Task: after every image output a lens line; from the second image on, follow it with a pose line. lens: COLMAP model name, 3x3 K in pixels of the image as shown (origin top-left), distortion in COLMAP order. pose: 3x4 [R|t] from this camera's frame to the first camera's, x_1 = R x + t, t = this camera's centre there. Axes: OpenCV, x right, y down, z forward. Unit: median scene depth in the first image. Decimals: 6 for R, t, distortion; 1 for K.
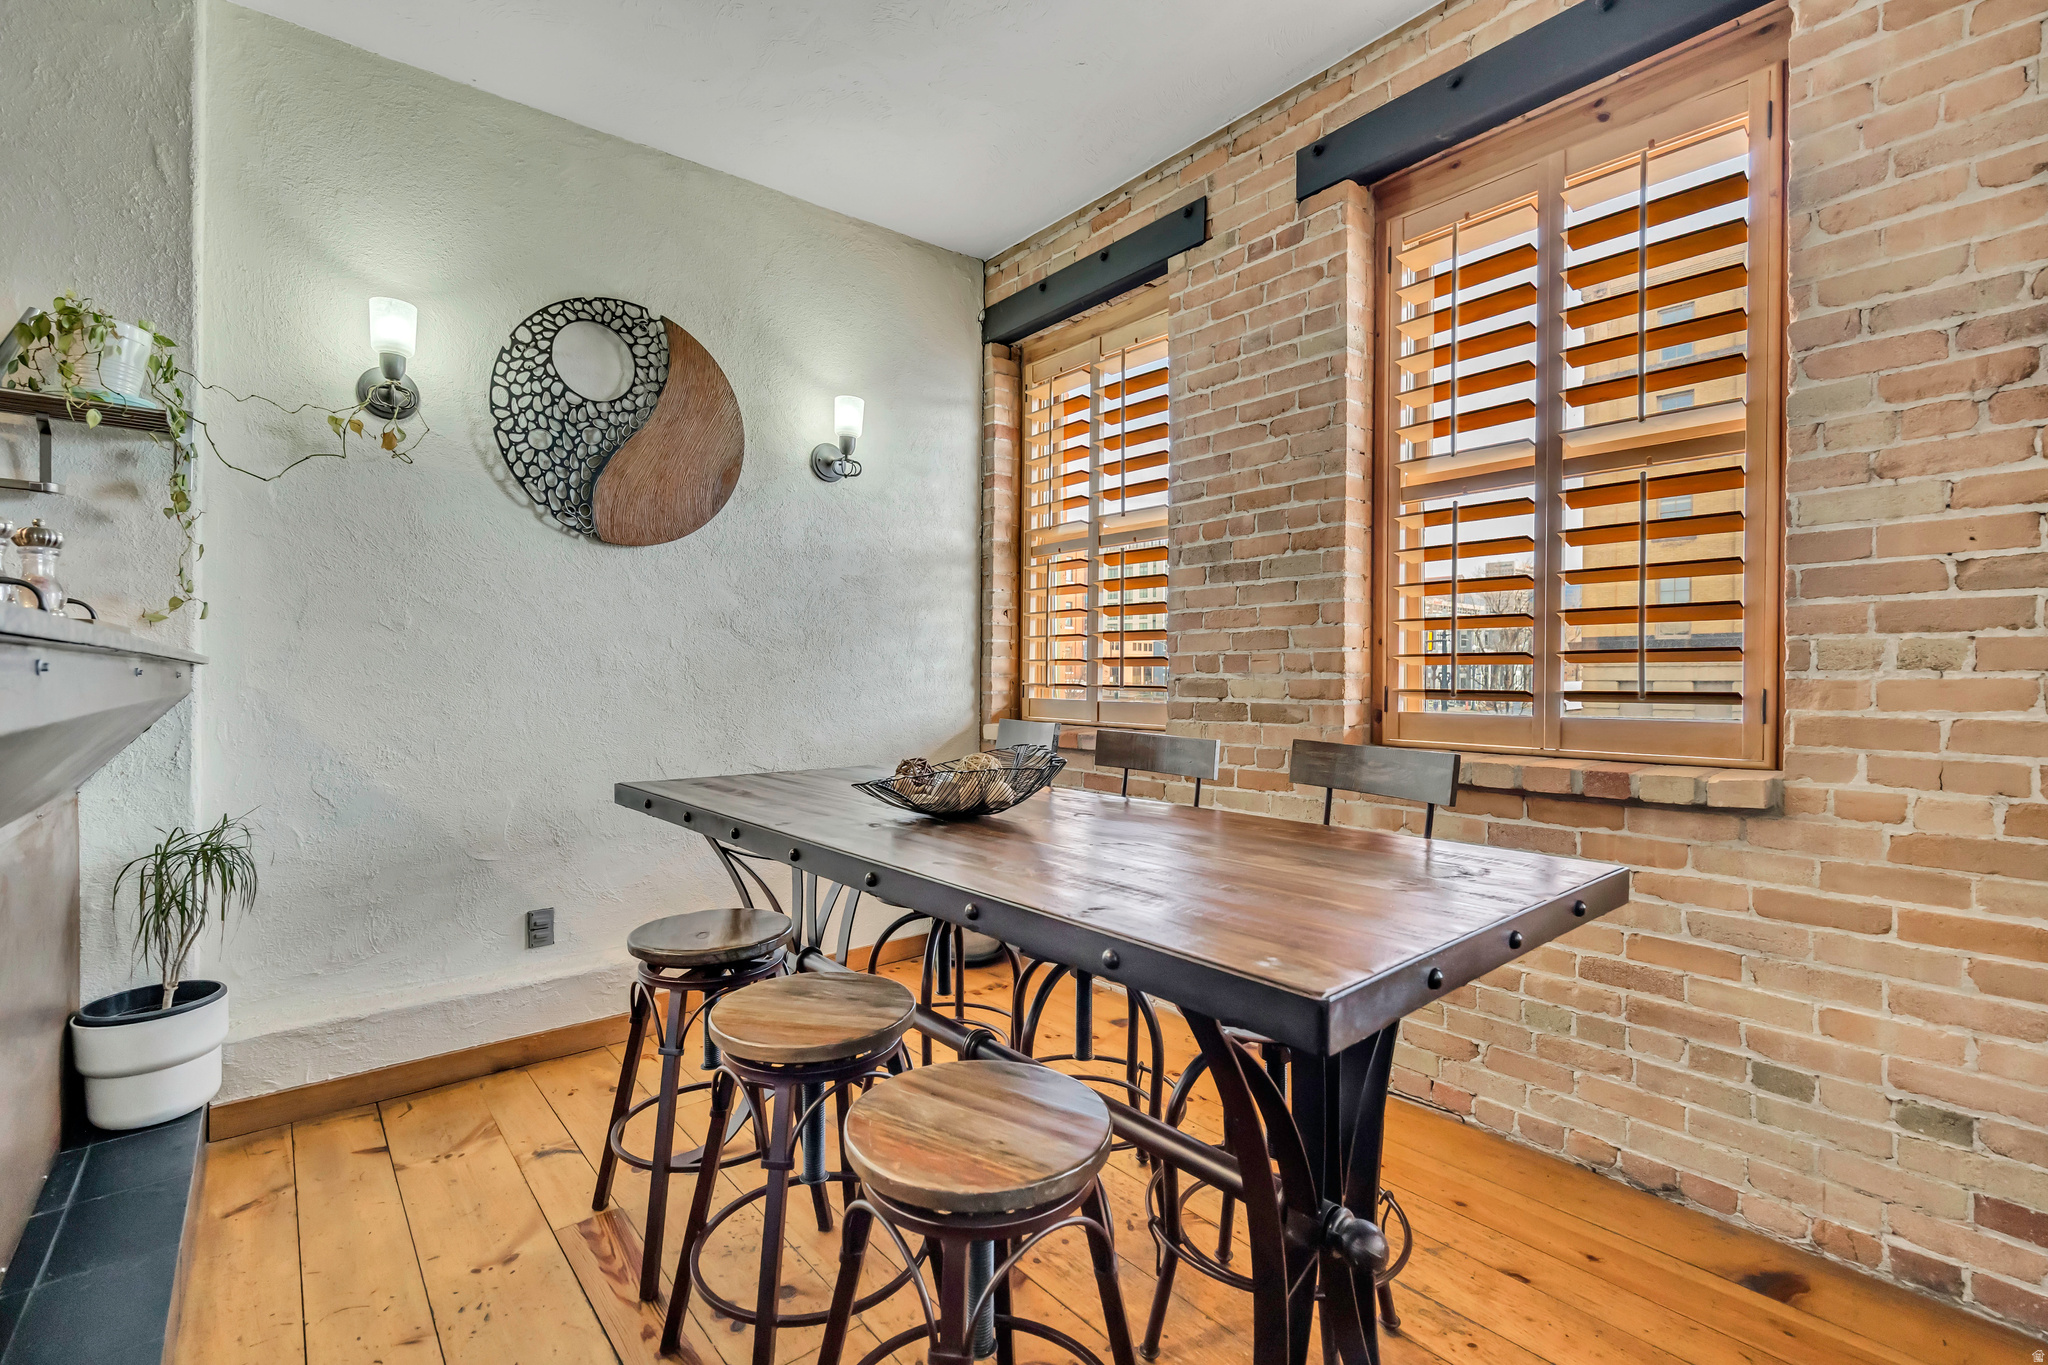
lens RADIAL K [[894.0, 0, 1028.5], [0, 894.0, 682.7], [0, 0, 1]] dist [0.000248, 0.000231]
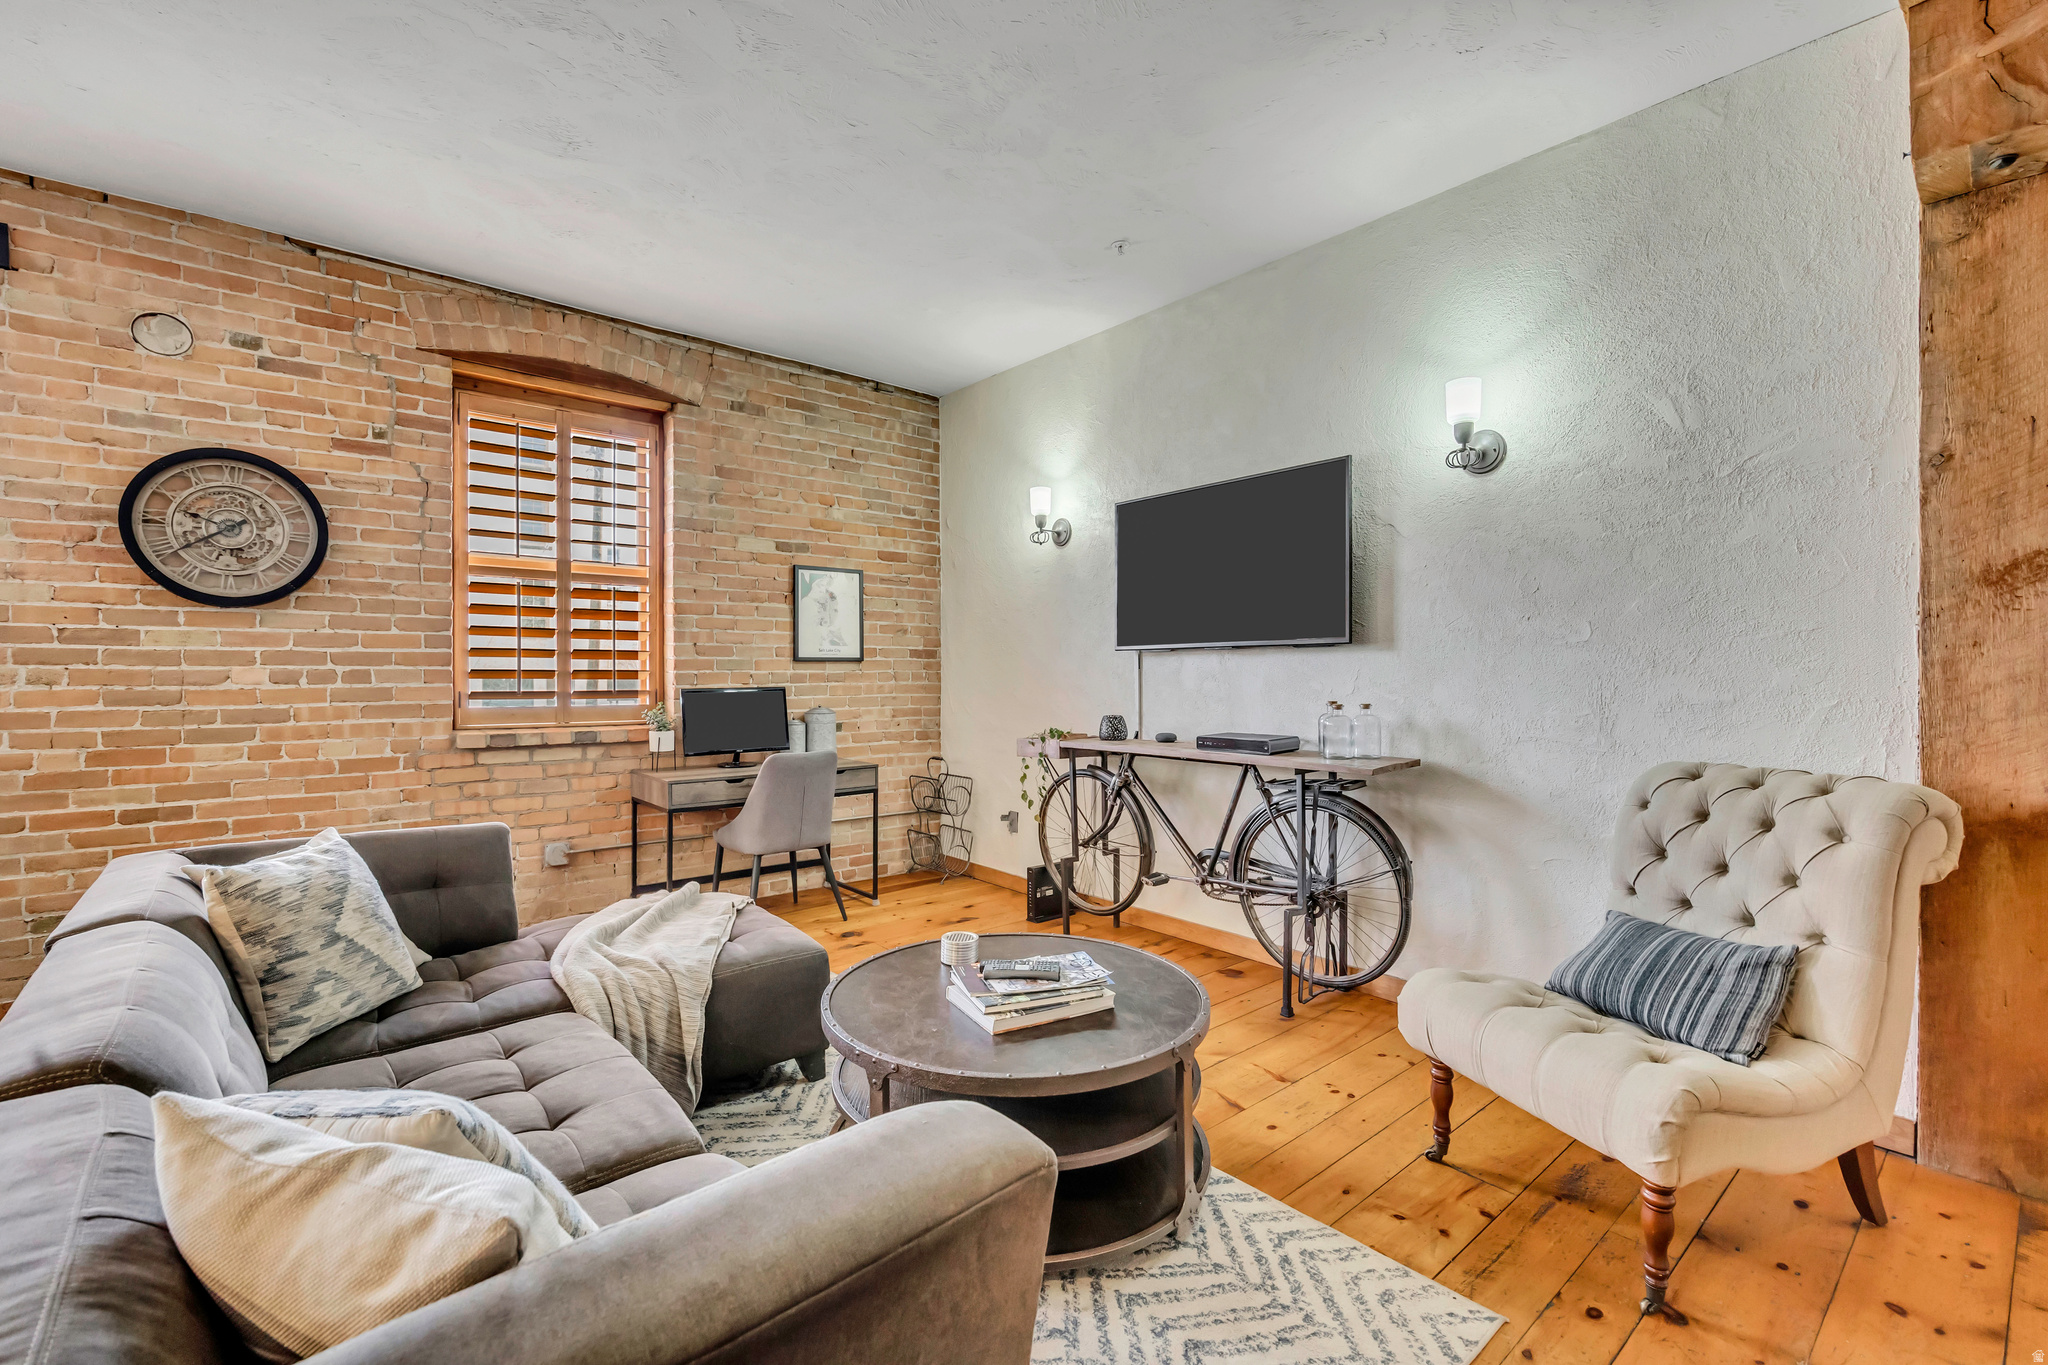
lens RADIAL K [[894.0, 0, 1023.2], [0, 894.0, 681.5], [0, 0, 1]] dist [0.000248, 0.000231]
pose [[-0.001575, -0.015565, 0.999878, -0.543752], [0.004996, 0.999866, 0.015572, -0.025571], [-0.999986, 0.005020, -0.001497, -0.655343]]
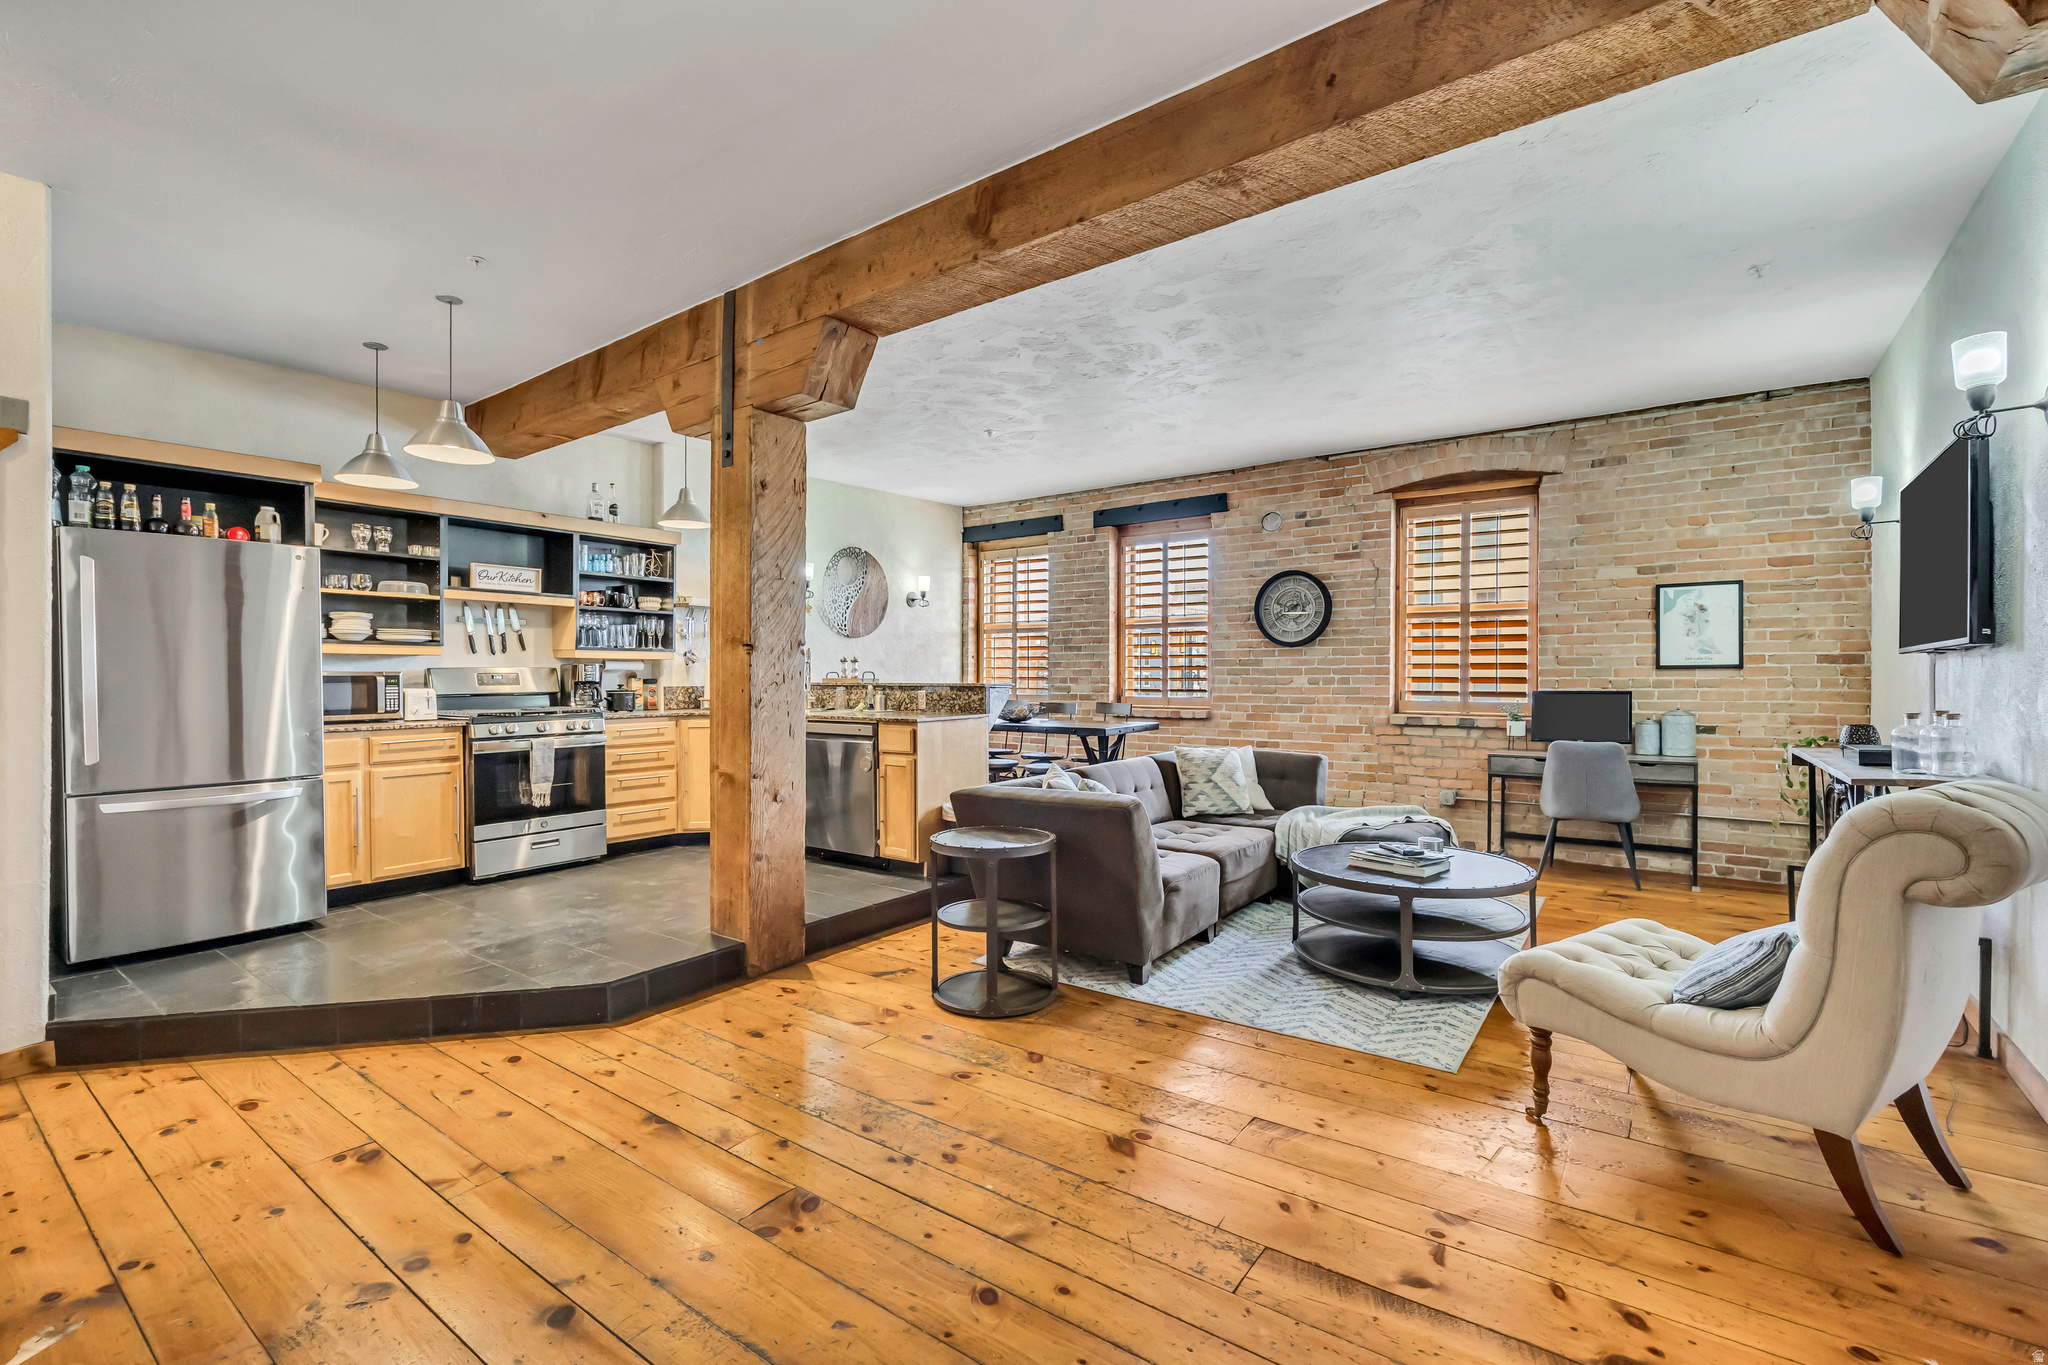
lens RADIAL K [[894.0, 0, 1015.6], [0, 894.0, 683.2], [0, 0, 1]] dist [0.000248, 0.000231]
pose [[0.974260, -0.004820, 0.225375, -0.645283], [0.004877, 0.999988, 0.000301, -0.015727], [-0.225374, 0.000806, 0.974272, -1.897933]]
